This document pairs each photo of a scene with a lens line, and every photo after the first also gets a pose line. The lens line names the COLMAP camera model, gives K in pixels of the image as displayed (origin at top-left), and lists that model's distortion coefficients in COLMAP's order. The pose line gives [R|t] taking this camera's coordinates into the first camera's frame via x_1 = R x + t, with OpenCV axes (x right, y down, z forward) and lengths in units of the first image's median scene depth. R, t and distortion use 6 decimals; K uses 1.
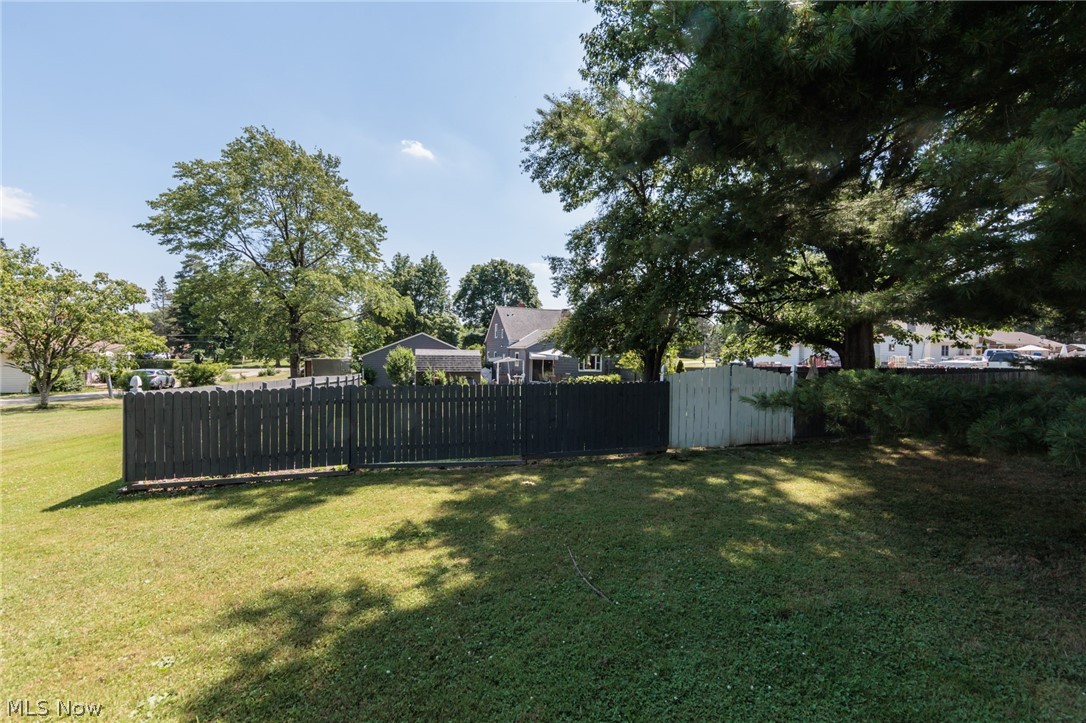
lens RADIAL K [[429.6, 0, 546.8], [0, 429.6, 360.3], [0, 0, 1]] dist [-0.001825, -0.000330]
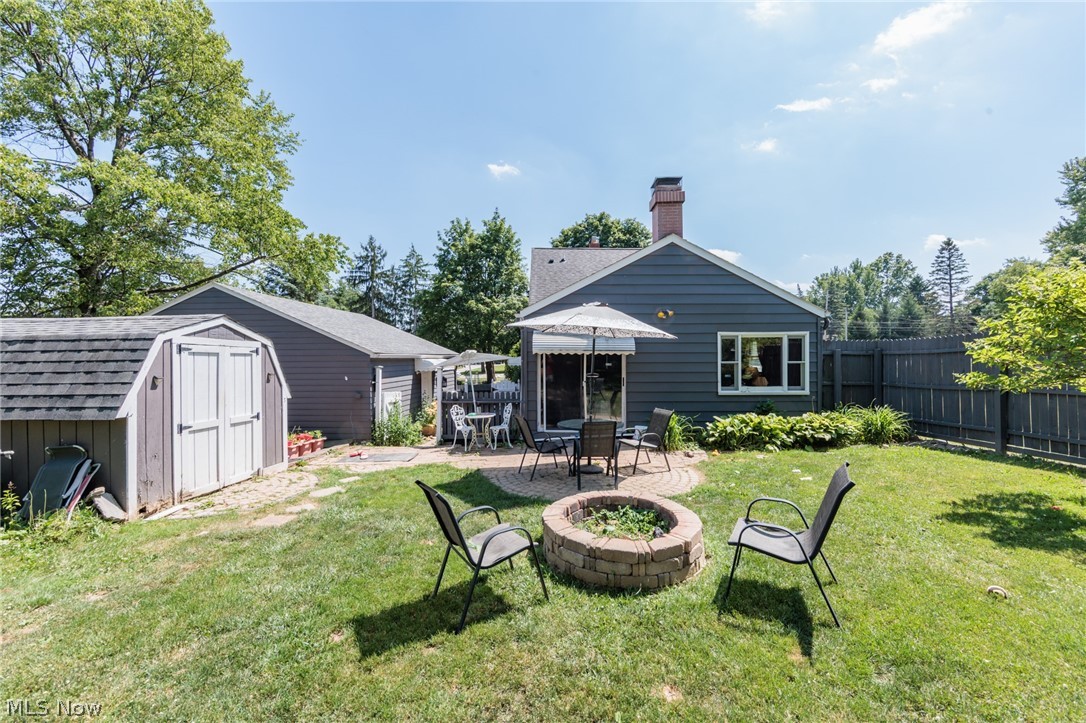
lens RADIAL K [[436.3, 0, 543.0], [0, 436.3, 361.5], [0, 0, 1]] dist [-0.000655, -0.000079]
pose [[0.942266, -0.022522, -0.334107, 0.051232], [0.018910, 0.999722, -0.014061, 0.005141], [0.334331, 0.006931, 0.942430, 0.576282]]
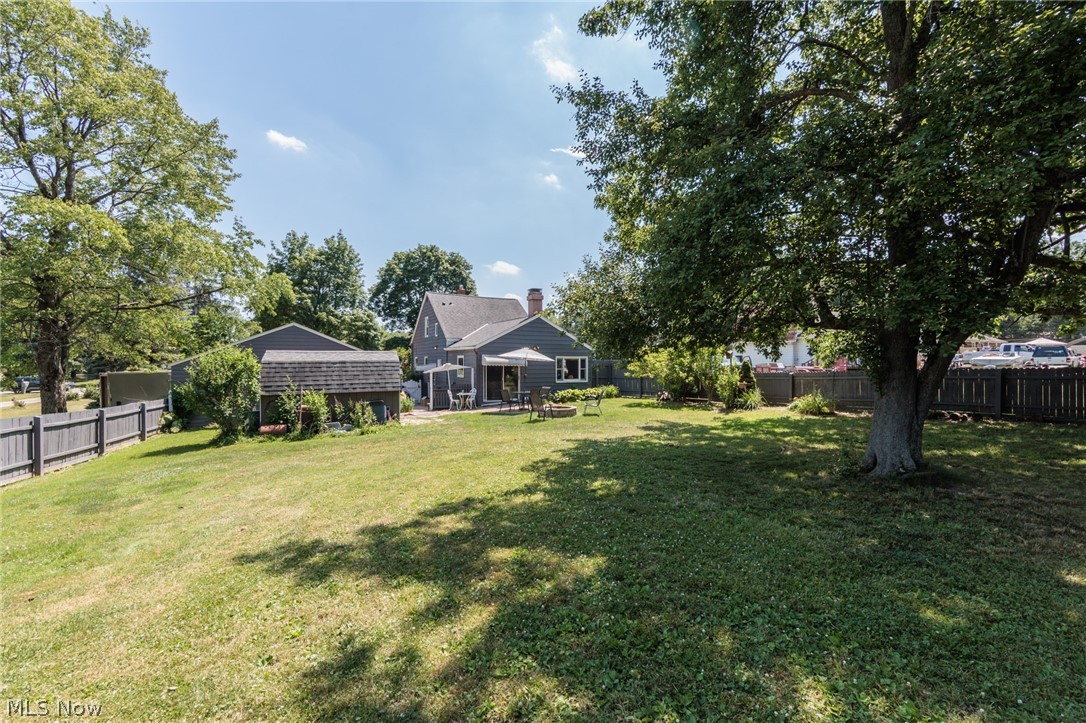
lens RADIAL K [[429.6, 0, 546.8], [0, 429.6, 360.3], [0, 0, 1]] dist [-0.001825, -0.000330]
pose [[0.987626, -0.019294, 0.155638, -0.035666], [0.021778, 0.999661, -0.014270, 0.000329], [-0.155310, 0.017483, 0.987711, 0.286428]]
